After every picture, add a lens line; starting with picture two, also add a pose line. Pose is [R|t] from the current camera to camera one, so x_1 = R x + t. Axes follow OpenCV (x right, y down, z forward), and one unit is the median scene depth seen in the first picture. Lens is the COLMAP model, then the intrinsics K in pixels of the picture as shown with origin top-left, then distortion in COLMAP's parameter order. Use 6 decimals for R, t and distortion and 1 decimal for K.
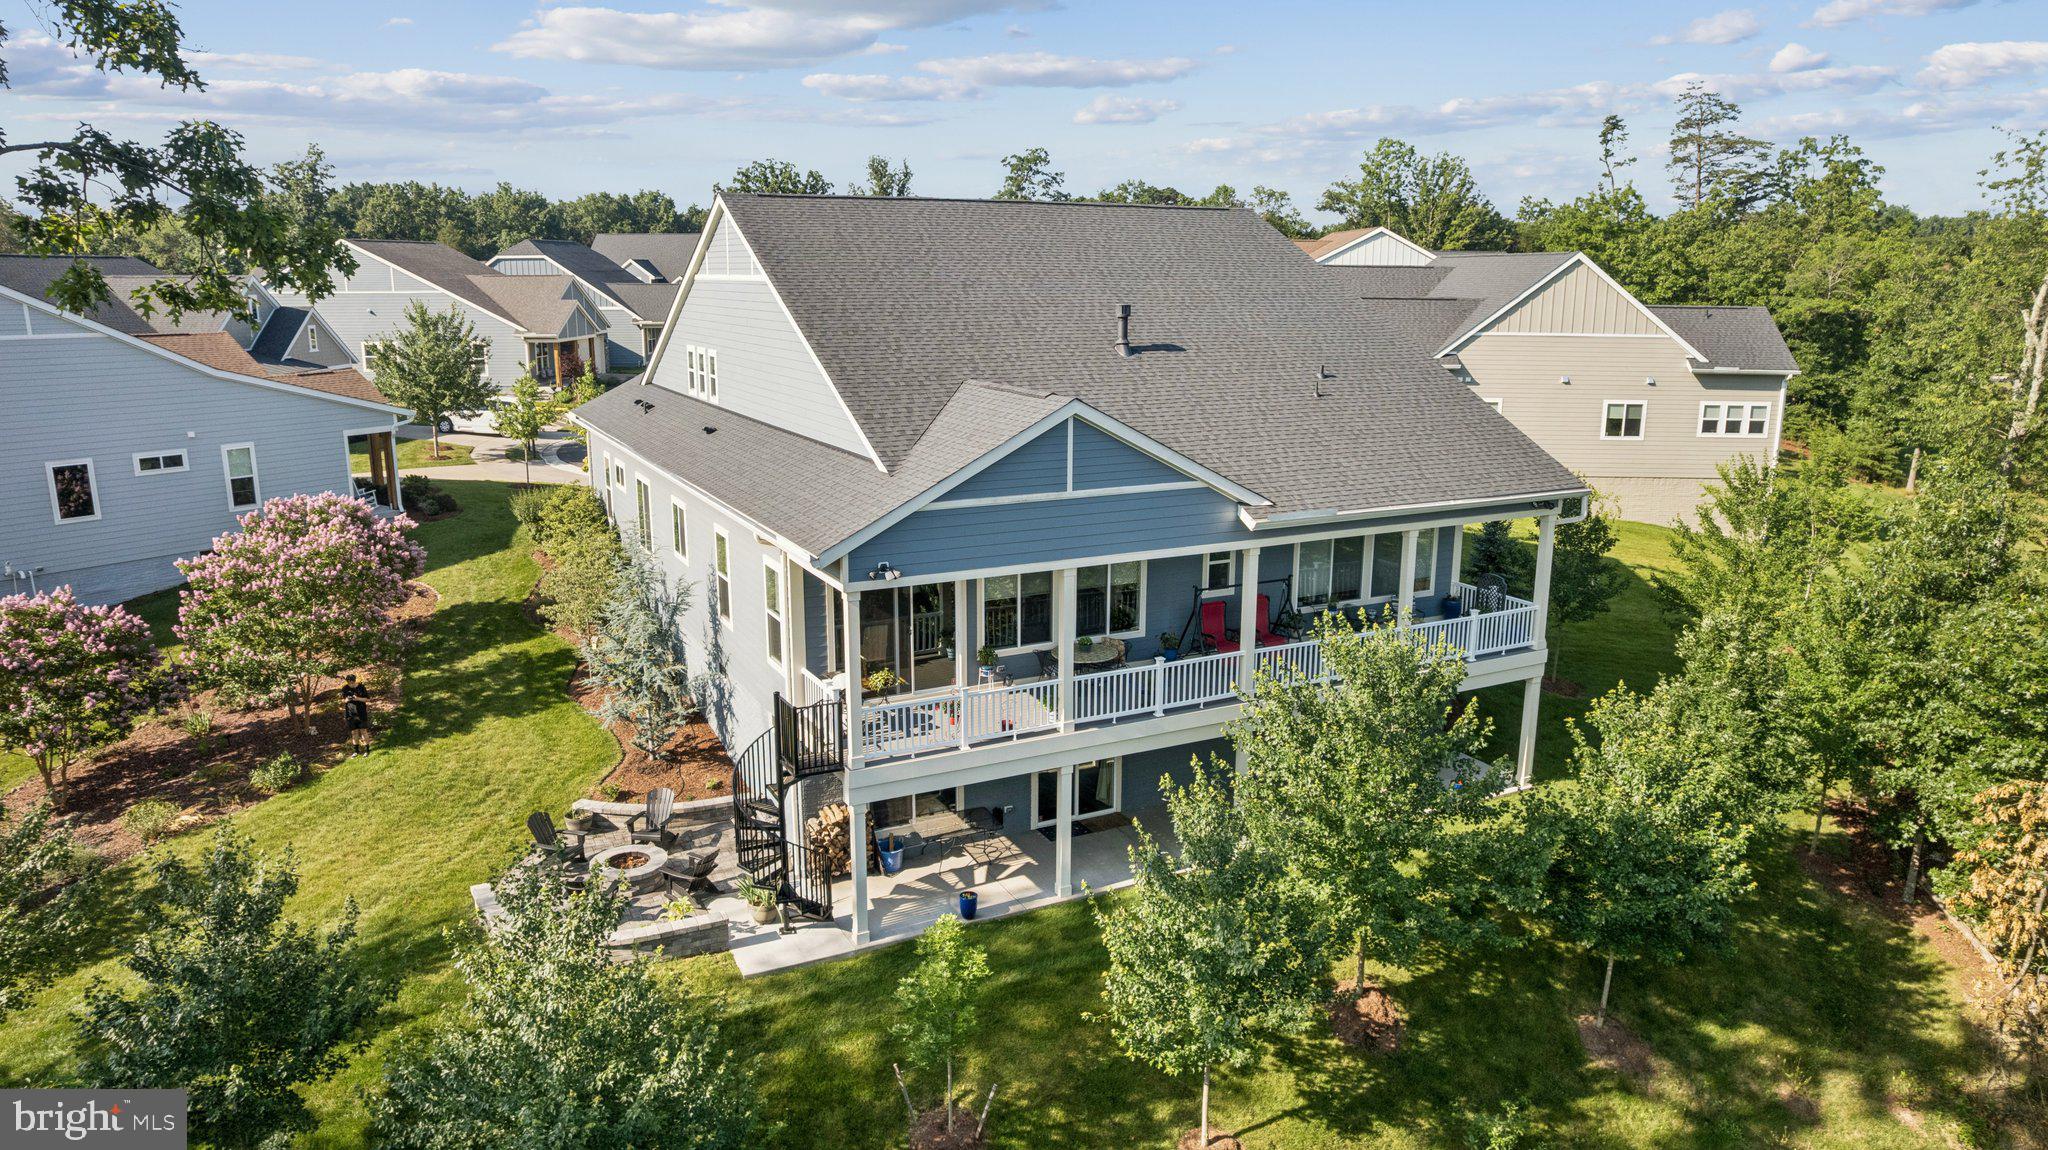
lens RADIAL K [[1308.4, 0, 1024.0], [0, 1308.4, 575.0], [0, 0, 1]] dist [-0.078179, 0.074479]
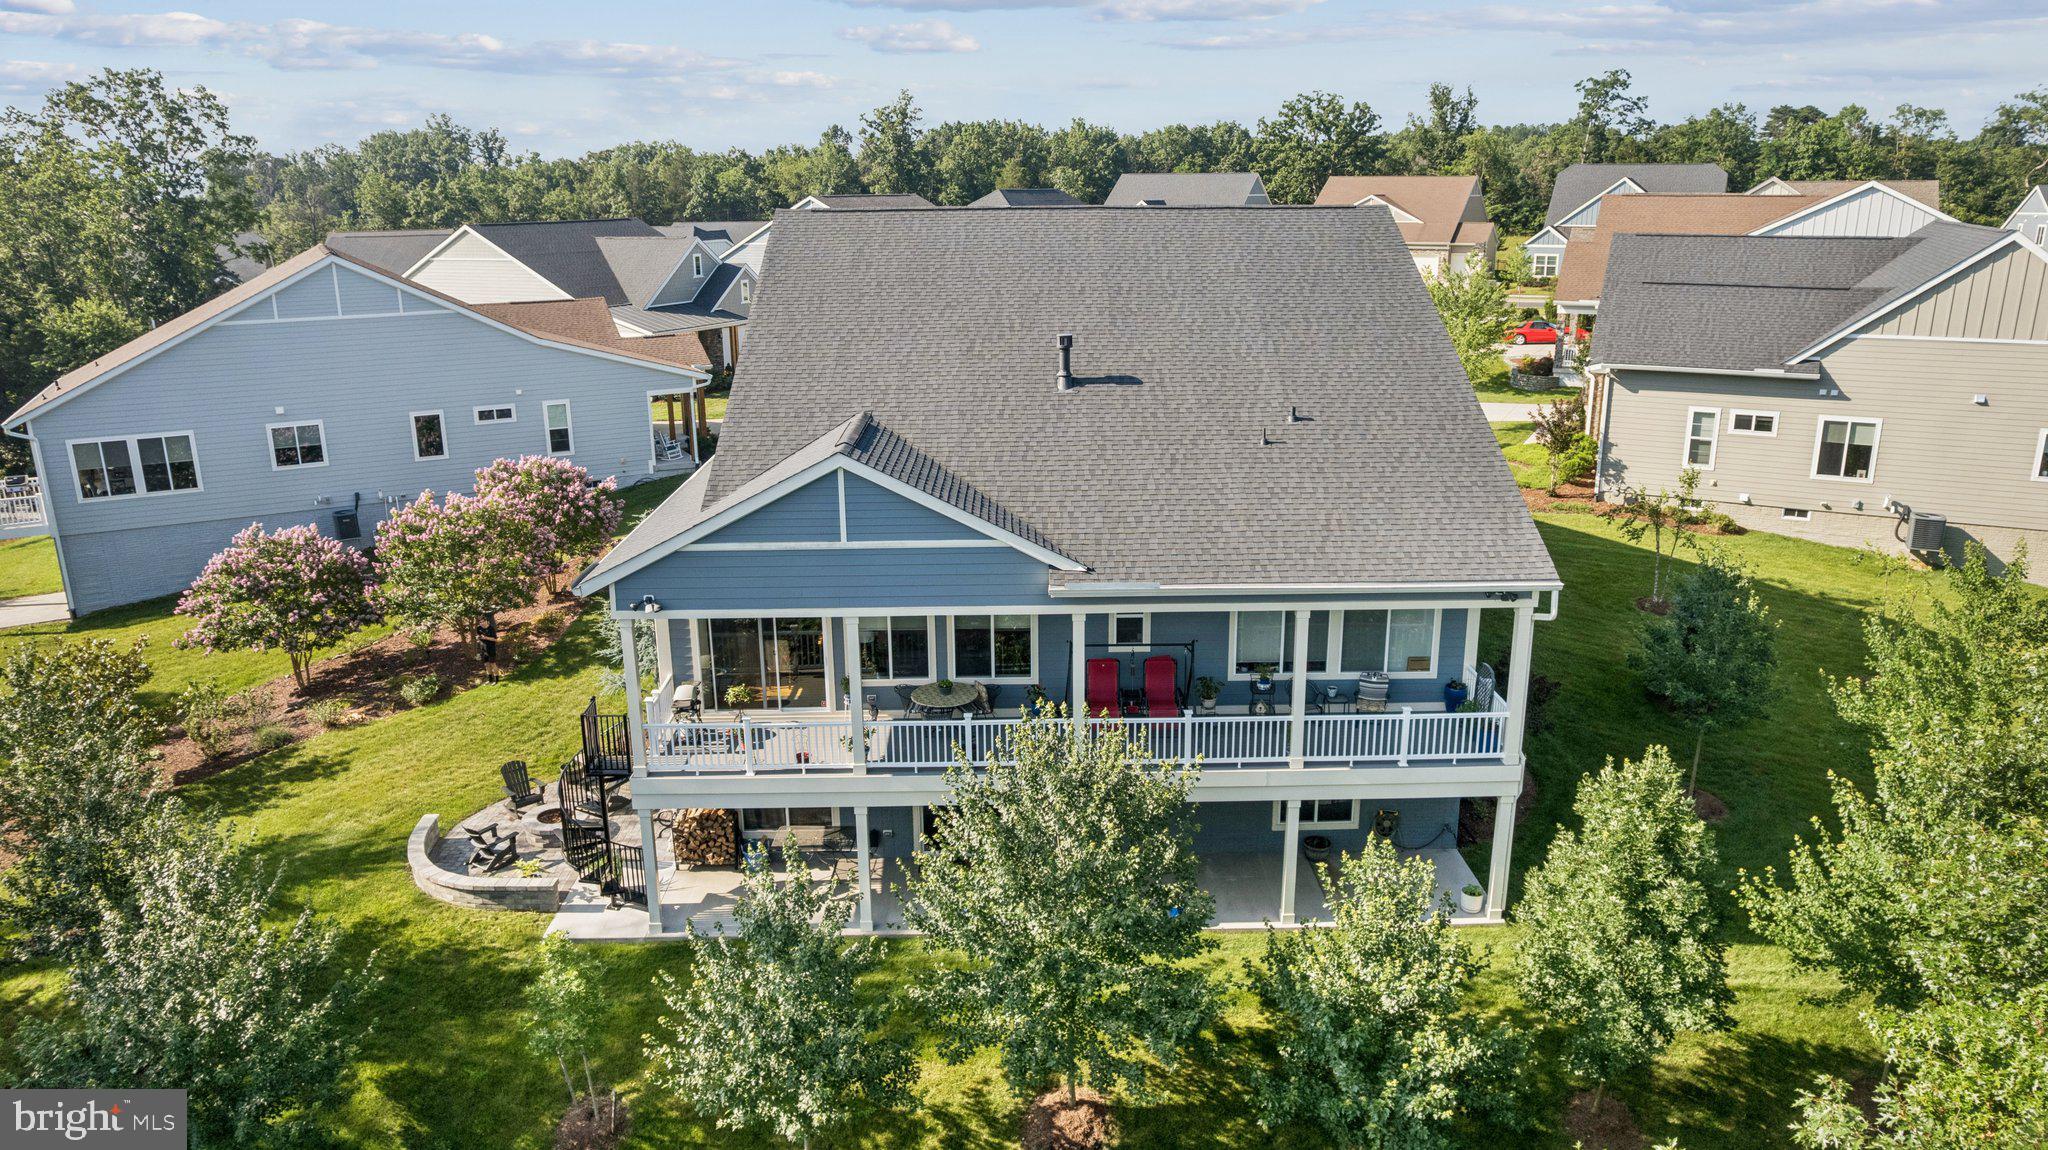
lens RADIAL K [[1332.1, 0, 1024.0], [0, 1332.1, 575.0], [0, 0, 1]] dist [-0.053258, 0.000728]
pose [[0.899007, 0.110236, -0.423833, 0.472385], [-0.088958, 0.993591, 0.069733, -0.096944], [0.428804, -0.024987, 0.903052, 0.106082]]
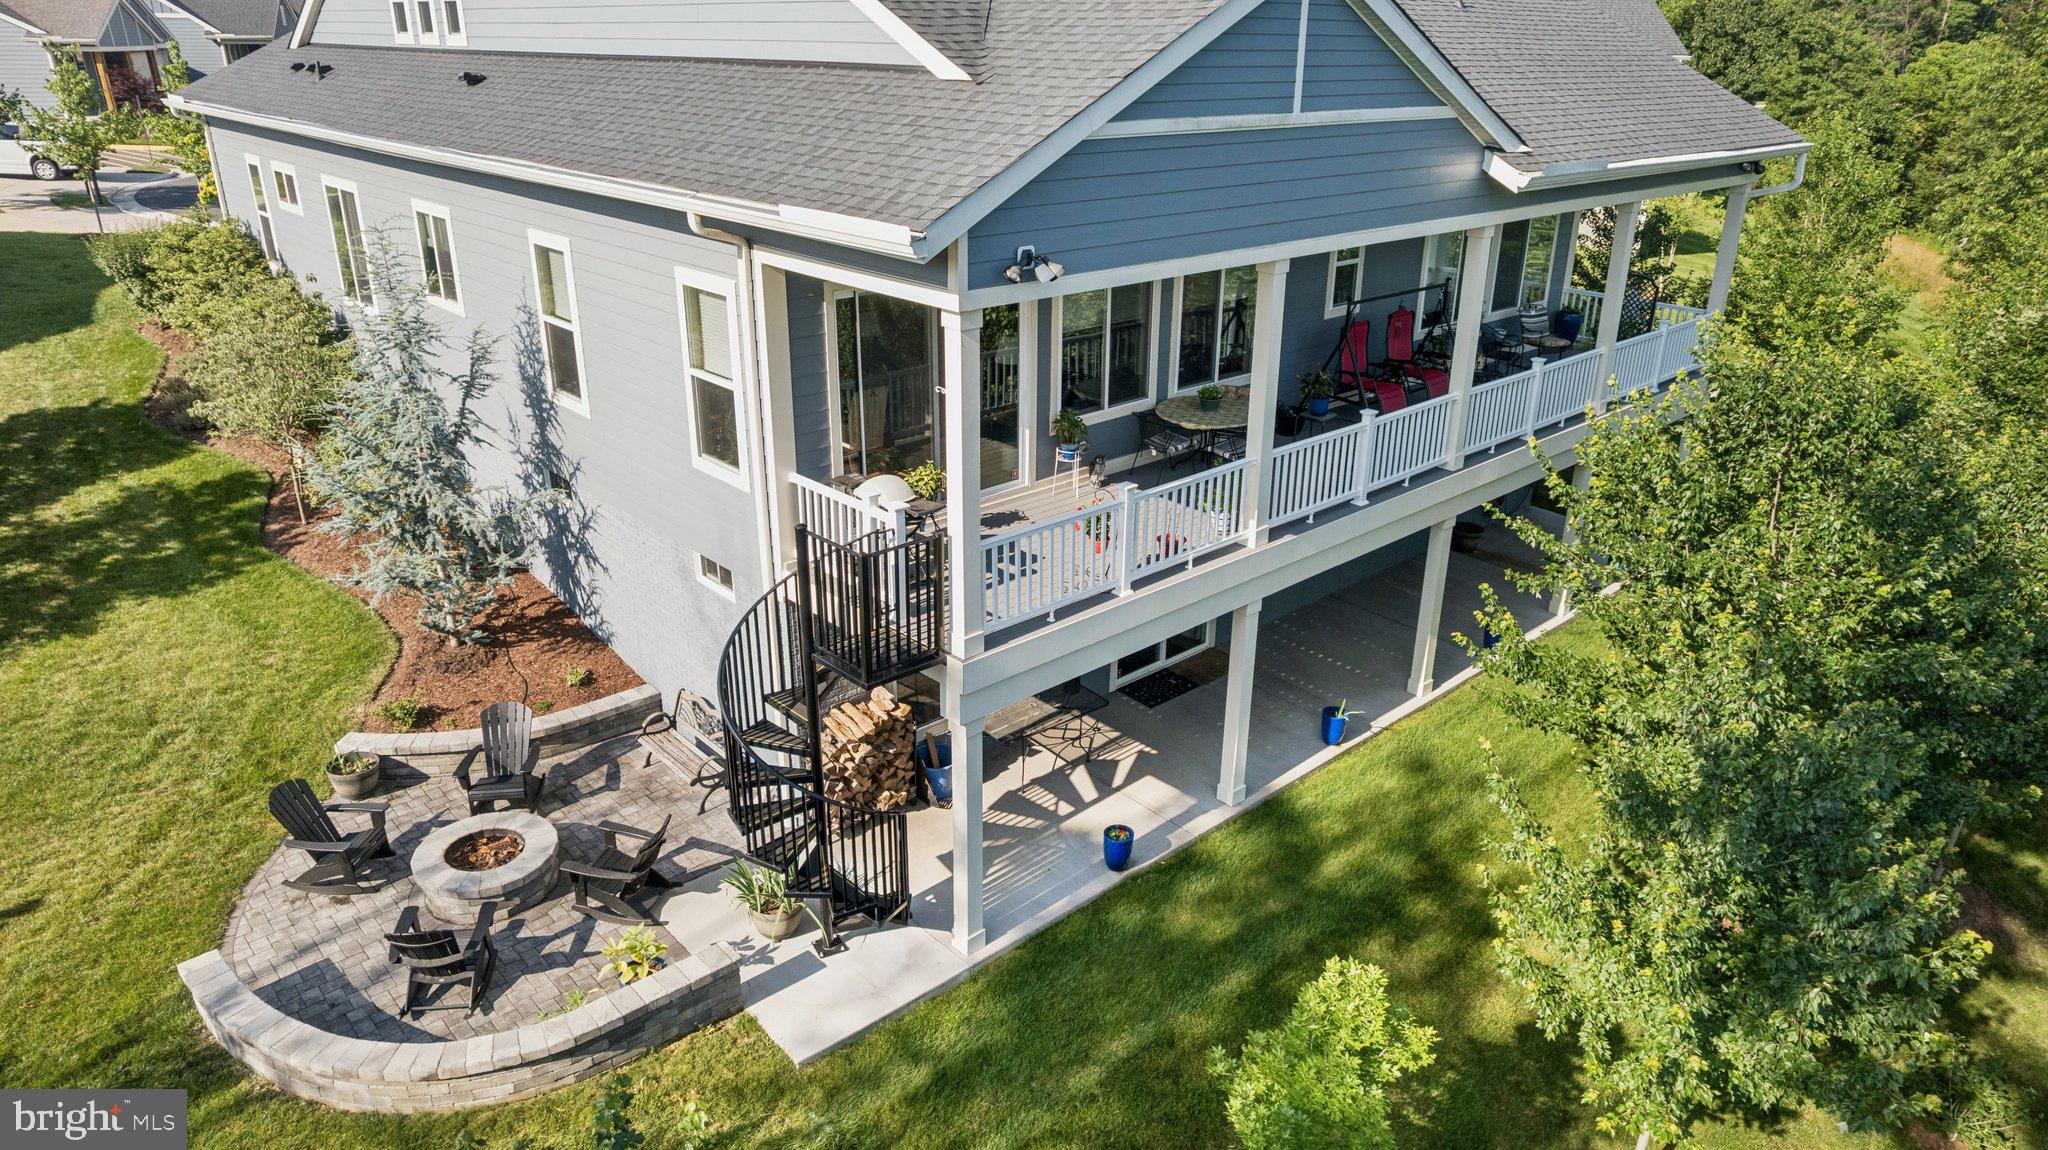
lens RADIAL K [[1308.4, 0, 1024.0], [0, 1308.4, 575.0], [0, 0, 1]] dist [-0.078179, 0.074479]
pose [[0.965472, -0.095790, 0.242256, -0.178531], [0.052021, 0.982104, 0.181011, 0.017095], [-0.255259, -0.162159, 0.953177, 0.382399]]
